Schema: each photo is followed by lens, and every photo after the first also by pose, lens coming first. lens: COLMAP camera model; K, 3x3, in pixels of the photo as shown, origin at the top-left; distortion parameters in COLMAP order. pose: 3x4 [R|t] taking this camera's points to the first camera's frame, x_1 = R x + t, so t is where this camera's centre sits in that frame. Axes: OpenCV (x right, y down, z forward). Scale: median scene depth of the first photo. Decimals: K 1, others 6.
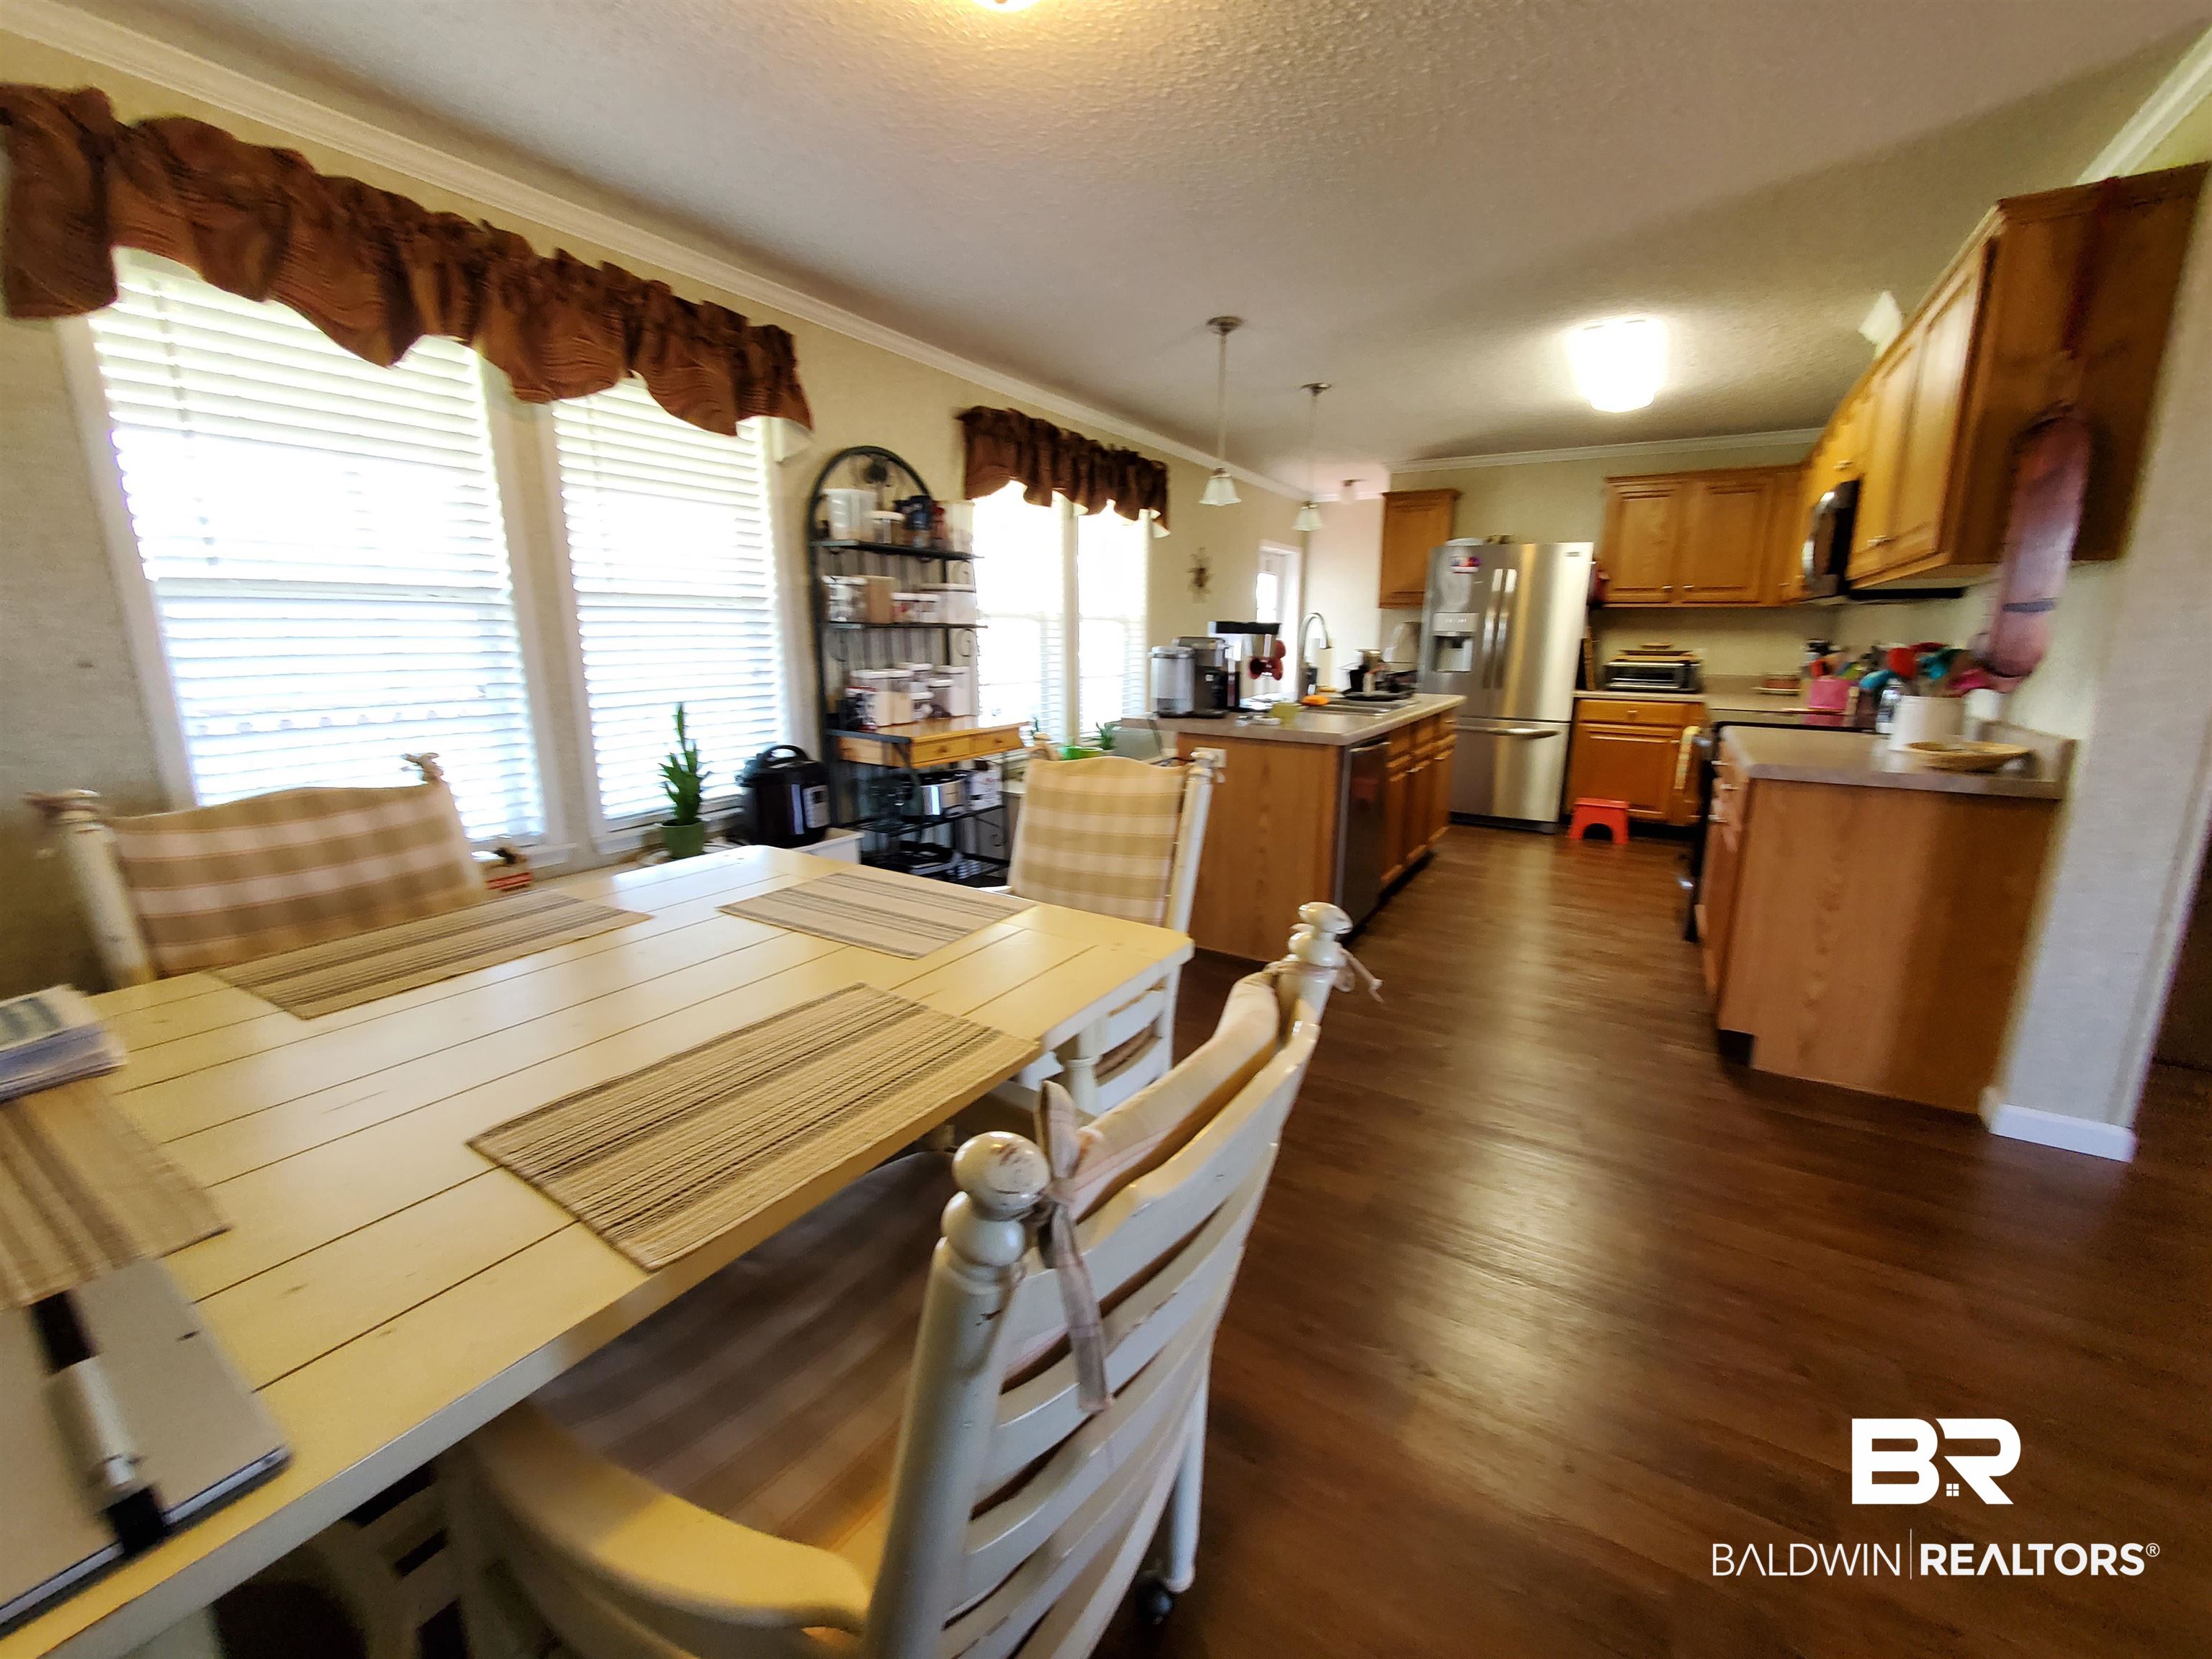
lens RADIAL K [[873.8, 0, 1141.0], [0, 873.8, 823.7], [0, 0, 1]] dist [0.005176, -0.003050]
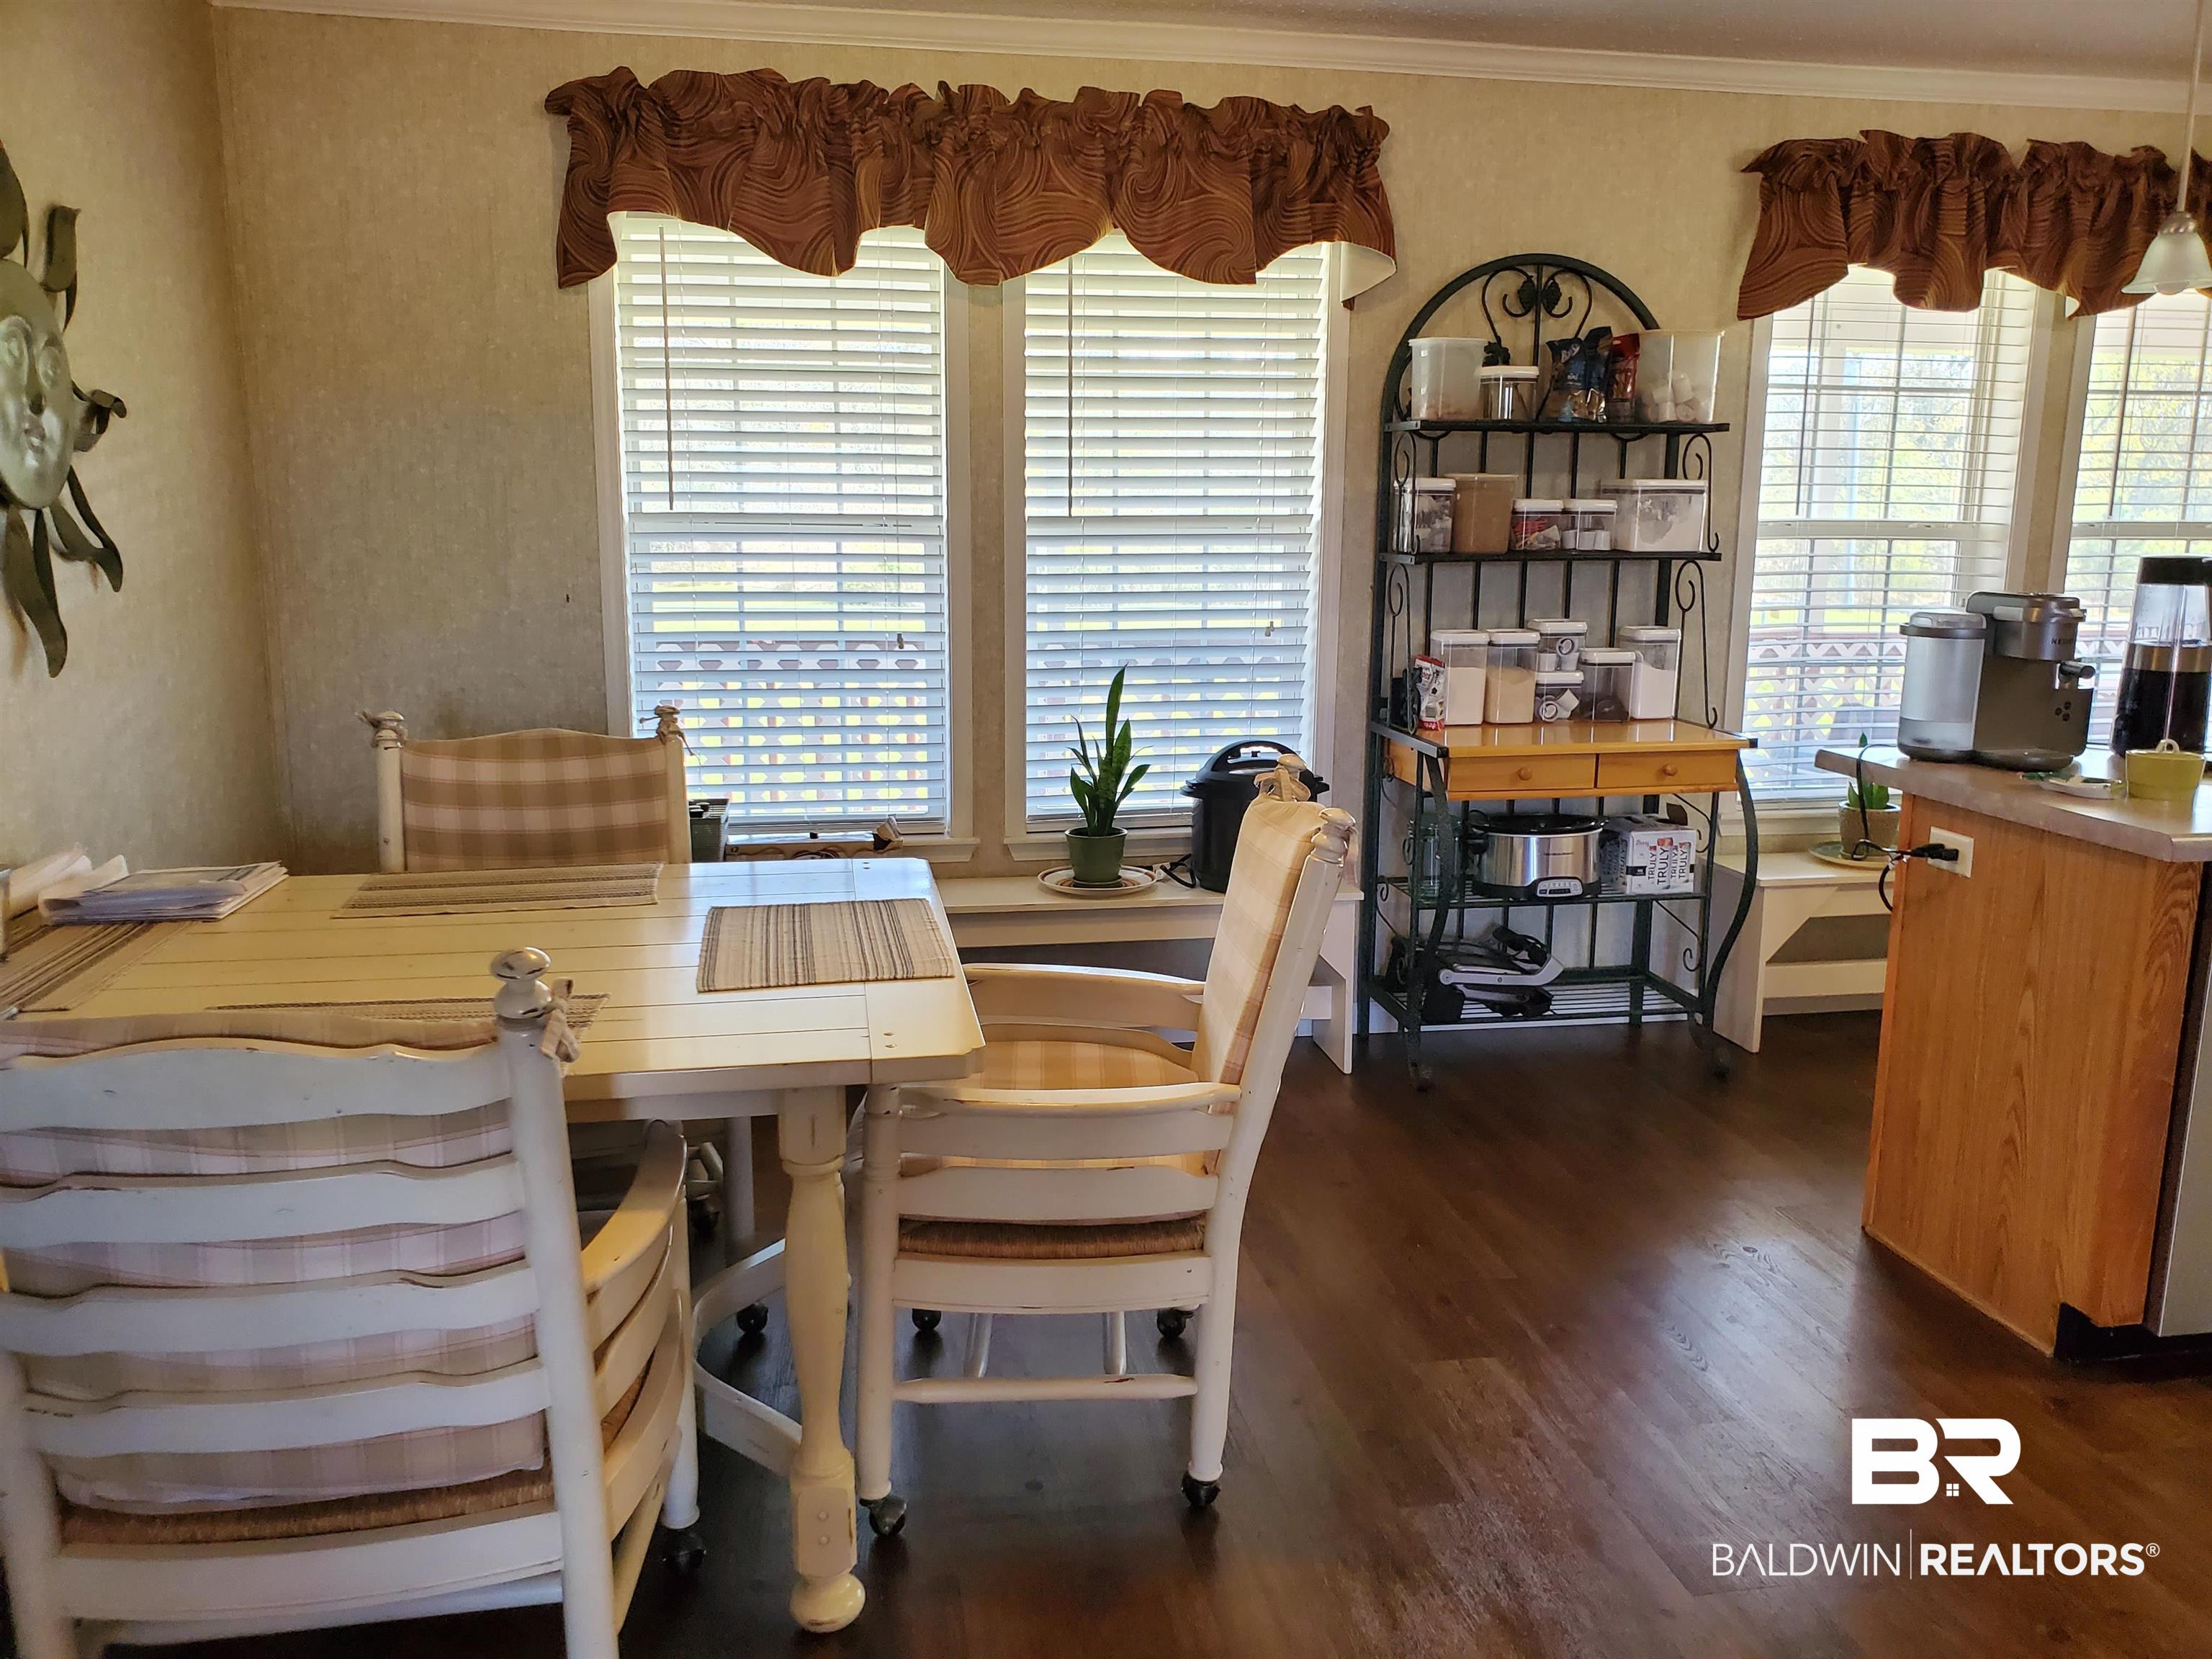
lens RADIAL K [[1730.3, 0, 1123.4], [0, 1730.3, 834.4], [0, 0, 1]] dist [0.027699, -0.030557]
pose [[0.667132, 0.133919, -0.732804, 0.455123], [-0.161509, 0.986312, 0.033212, -0.043405], [0.727221, 0.096198, 0.679629, 0.046710]]
